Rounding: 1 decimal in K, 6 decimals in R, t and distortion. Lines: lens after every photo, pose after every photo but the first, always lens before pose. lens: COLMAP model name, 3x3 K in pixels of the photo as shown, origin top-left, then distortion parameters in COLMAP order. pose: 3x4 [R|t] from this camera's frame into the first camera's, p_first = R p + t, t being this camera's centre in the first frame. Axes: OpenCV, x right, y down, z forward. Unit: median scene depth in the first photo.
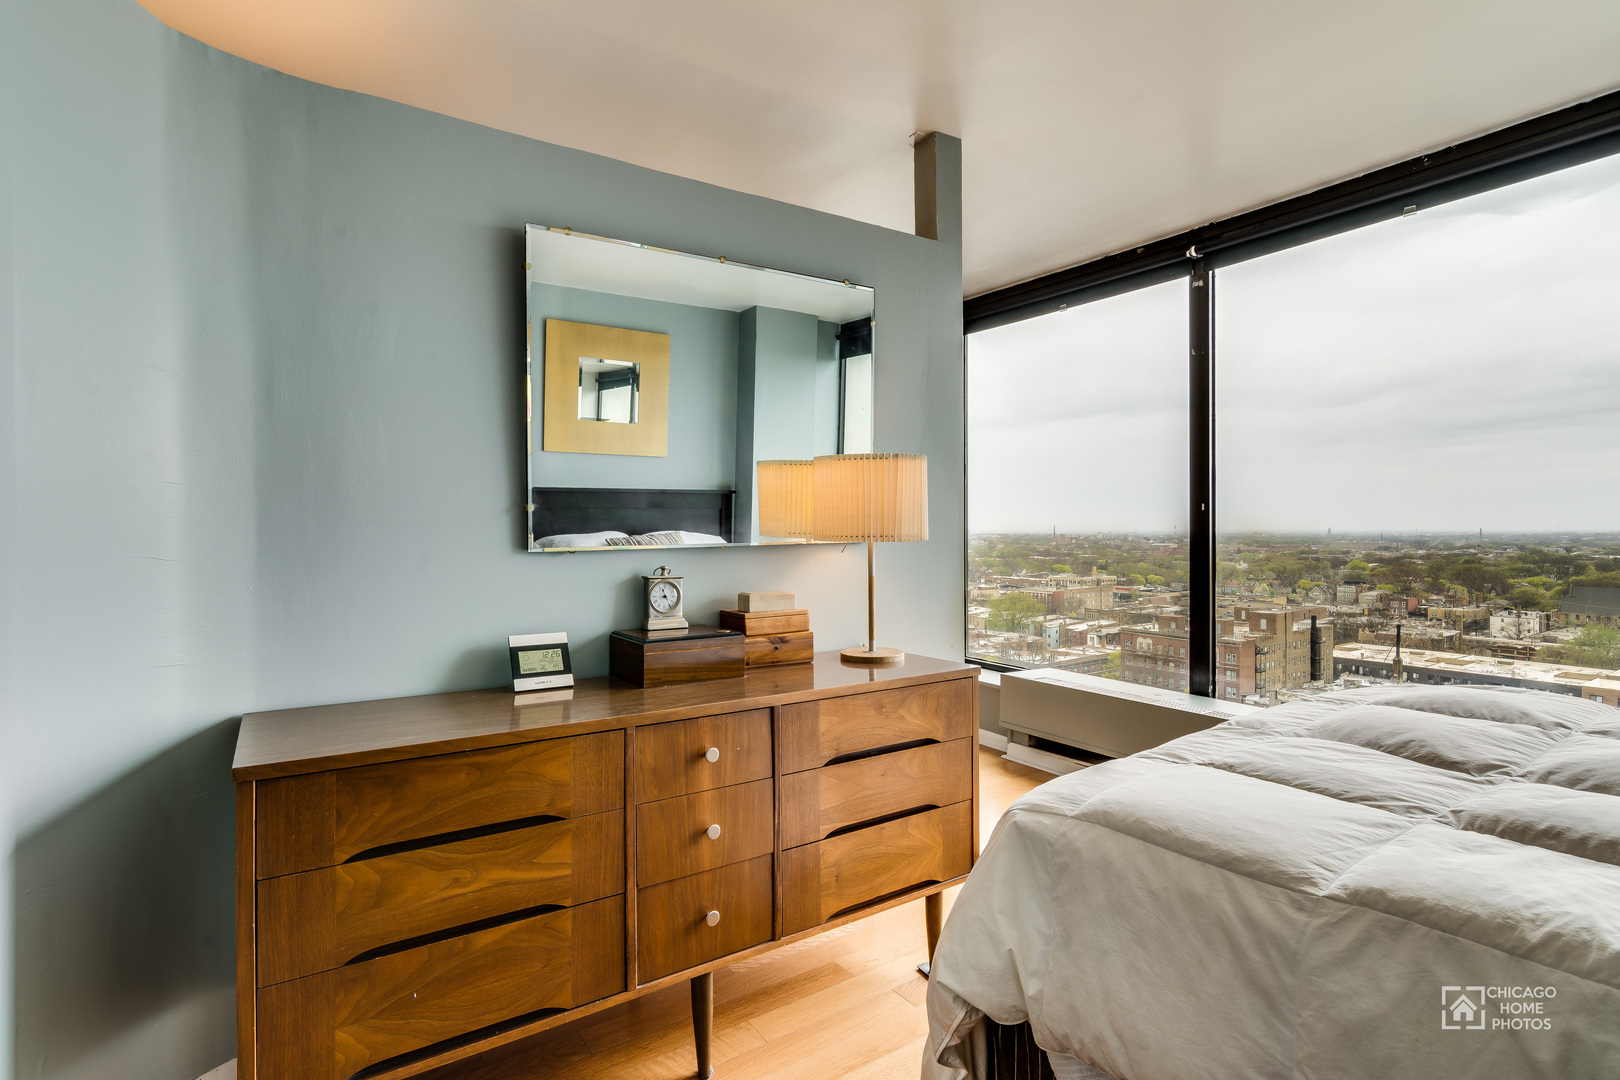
lens RADIAL K [[794.6, 0, 813.6], [0, 794.6, 524.4], [0, 0, 1]] dist [0.011832, -0.004658]
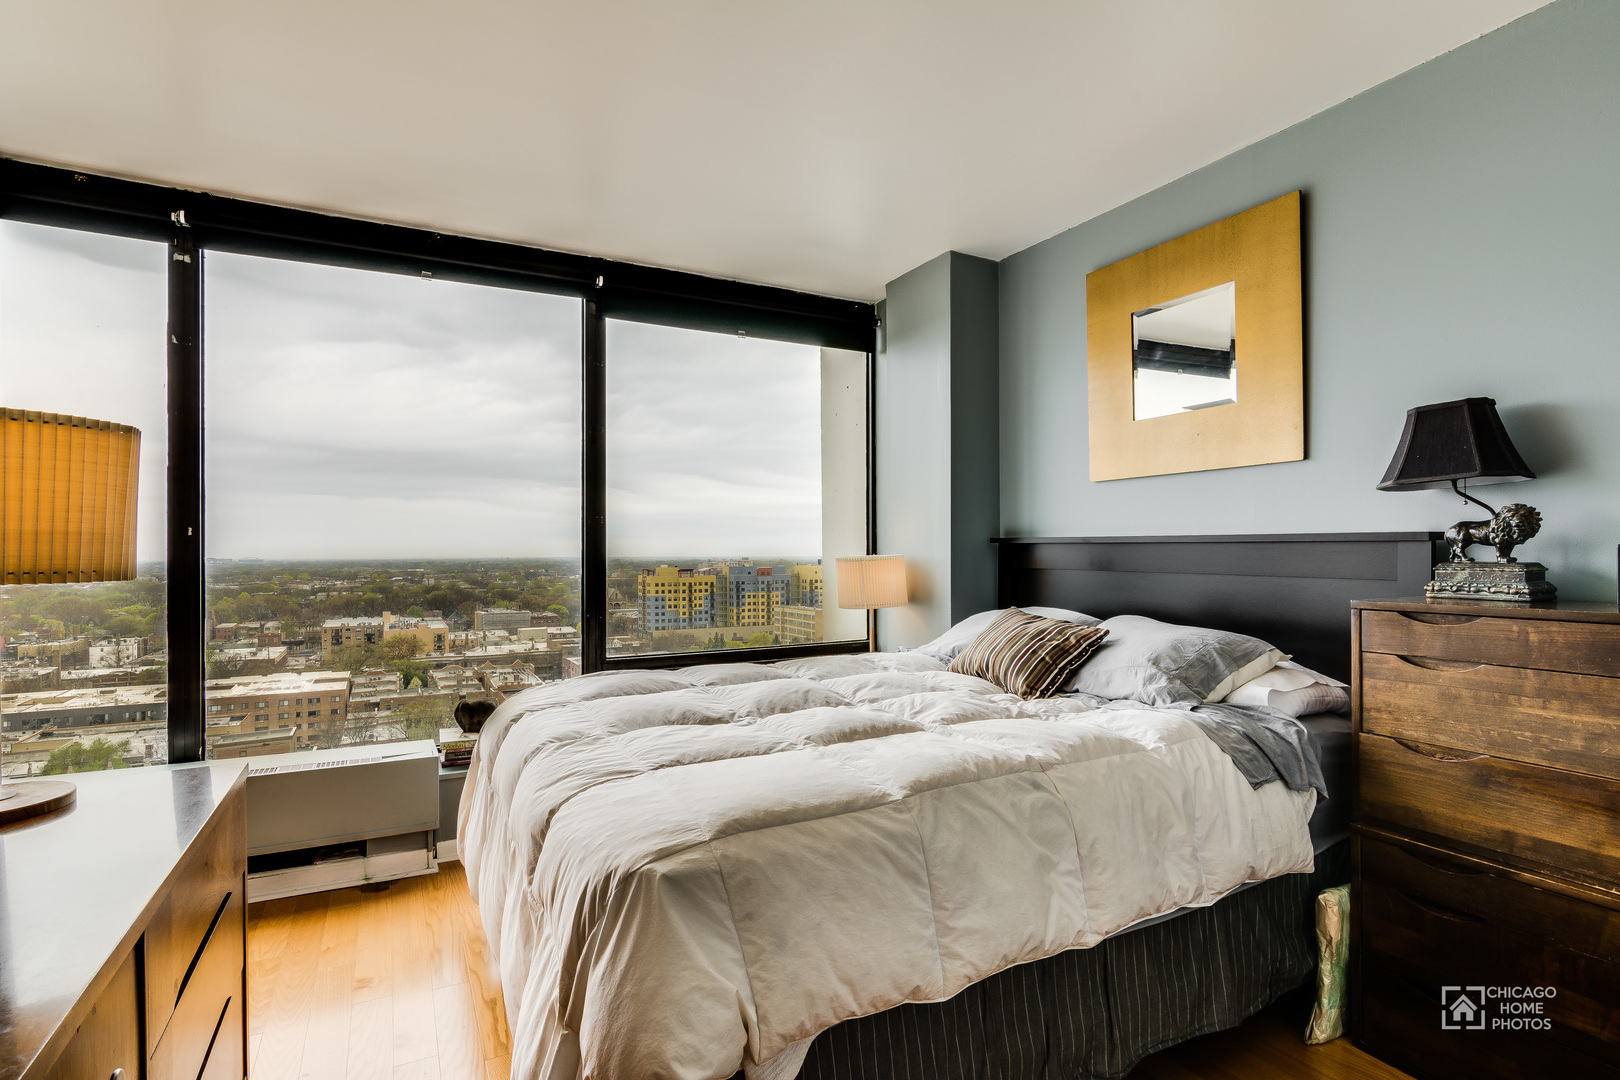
lens RADIAL K [[785.7, 0, 806.9], [0, 785.7, 532.6], [0, 0, 1]] dist [-0.000580, 0.001629]
pose [[0.126052, 0.027861, 0.991632, -0.231686], [-0.001128, 0.999609, -0.027941, 0.001840], [-0.992023, 0.002404, 0.126034, 0.264516]]
